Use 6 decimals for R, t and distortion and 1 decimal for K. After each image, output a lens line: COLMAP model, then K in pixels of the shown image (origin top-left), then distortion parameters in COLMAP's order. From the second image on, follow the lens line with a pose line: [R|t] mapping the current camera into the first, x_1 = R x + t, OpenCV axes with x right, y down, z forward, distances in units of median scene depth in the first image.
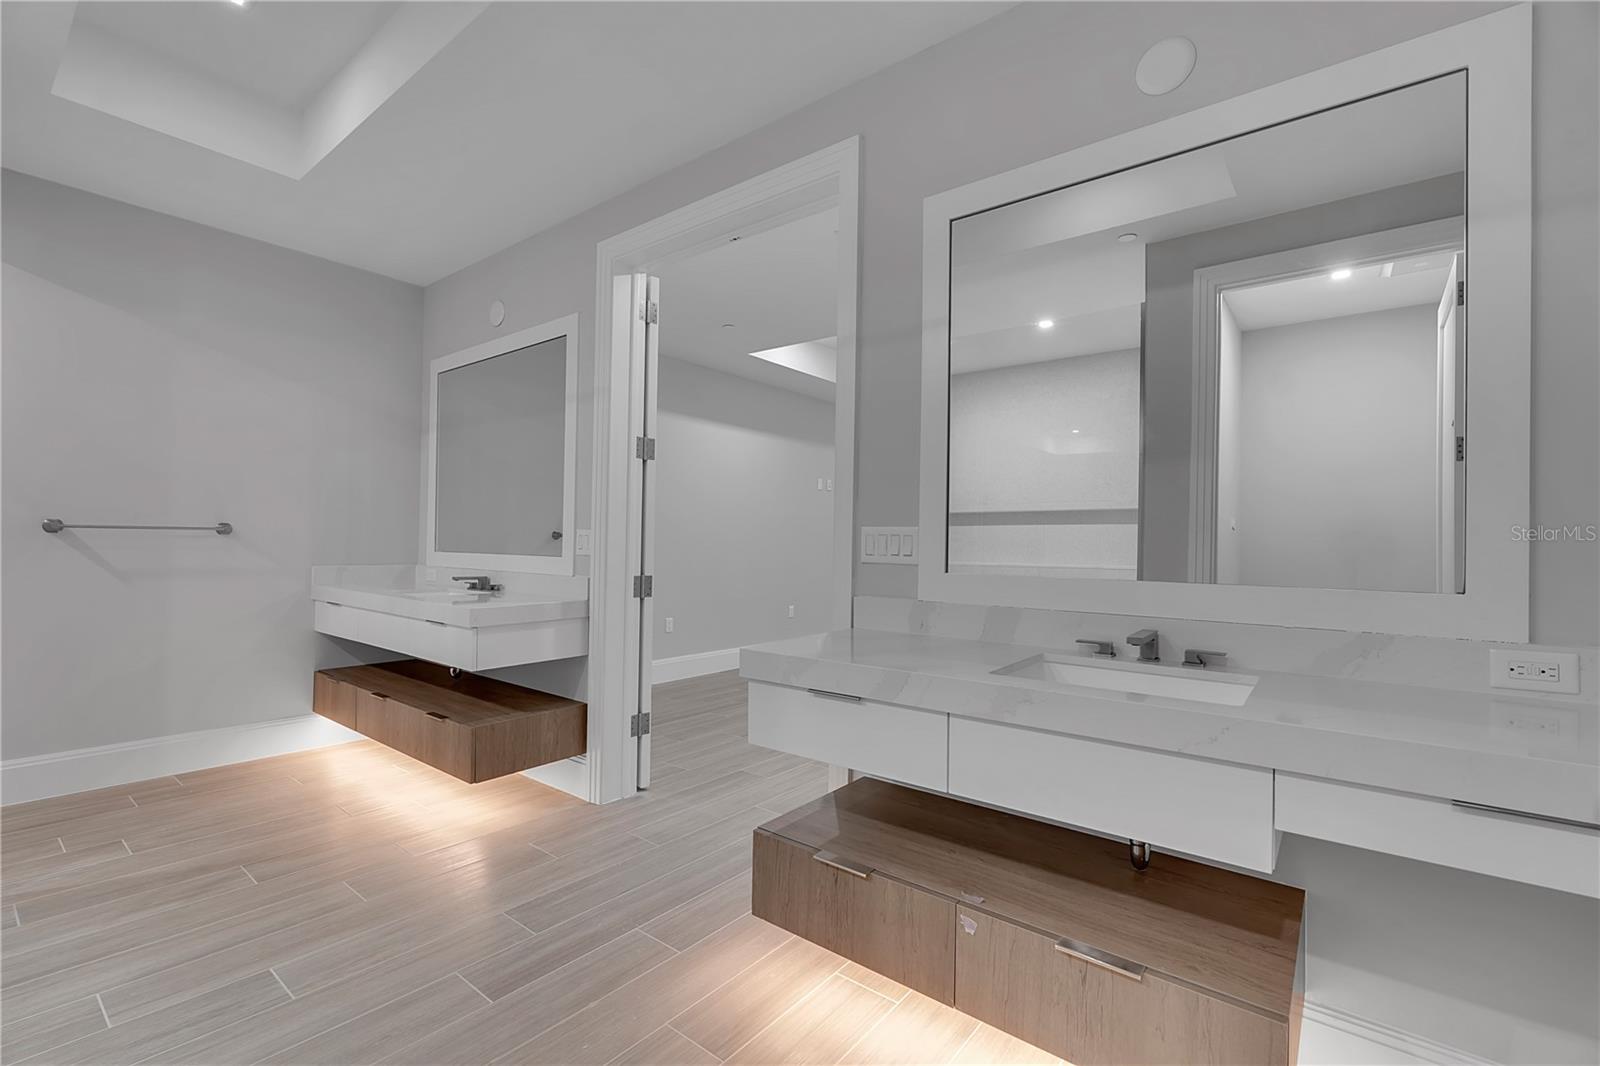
lens RADIAL K [[714.7, 0, 784.1], [0, 714.7, 534.9], [0, 0, 1]] dist [0.002484, 0.000213]
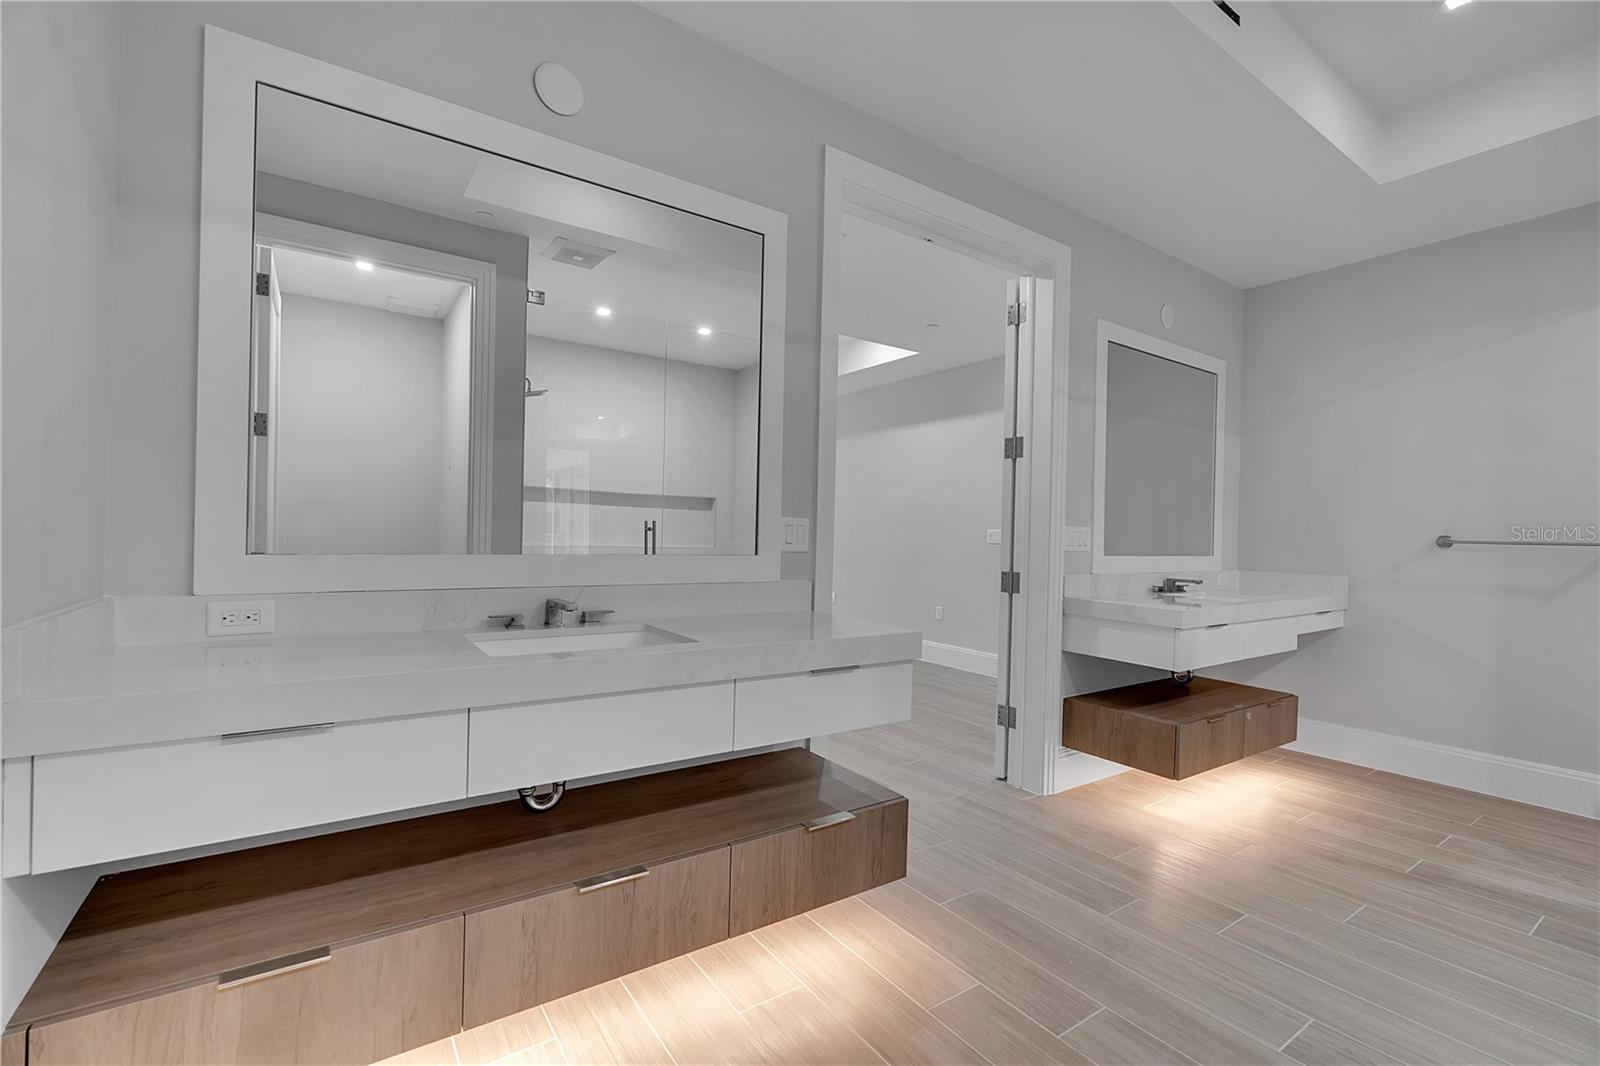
lens RADIAL K [[698.6, 0, 796.7], [0, 698.6, 535.8], [0, 0, 1]] dist [-0.005271, 0.000378]
pose [[0.290146, -0.022058, 0.956728, -0.654374], [-0.023665, 0.999263, 0.030216, -0.008208], [-0.956690, -0.031408, 0.289410, 0.525580]]
